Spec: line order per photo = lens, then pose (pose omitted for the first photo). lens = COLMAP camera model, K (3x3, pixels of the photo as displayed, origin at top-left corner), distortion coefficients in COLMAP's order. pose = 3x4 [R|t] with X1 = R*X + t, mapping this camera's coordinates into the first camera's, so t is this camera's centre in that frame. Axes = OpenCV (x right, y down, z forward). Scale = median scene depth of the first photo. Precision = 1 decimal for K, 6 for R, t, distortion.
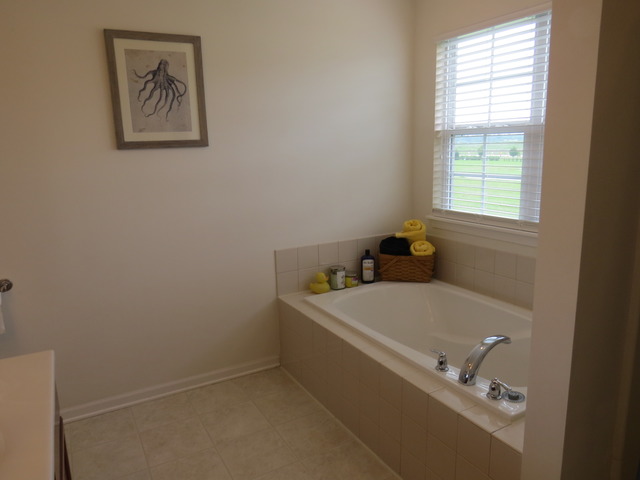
lens RADIAL K [[479.9, 0, 320.0], [0, 479.9, 241.0], [0, 0, 1]] dist [-0.004788, 0.001520]
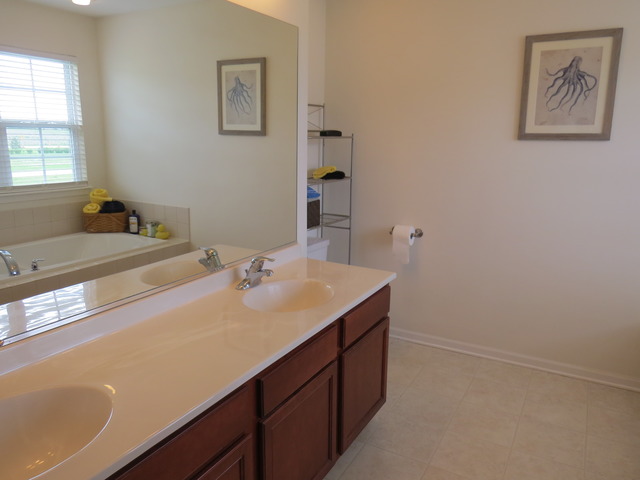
lens RADIAL K [[479.9, 0, 320.5], [0, 479.9, 238.9], [0, 0, 1]] dist [-0.004788, 0.001520]
pose [[0.524317, 0.210075, -0.825203, 0.327957], [-0.195955, 0.972848, 0.123156, -0.006995], [0.828670, 0.097130, 0.551246, -0.009463]]
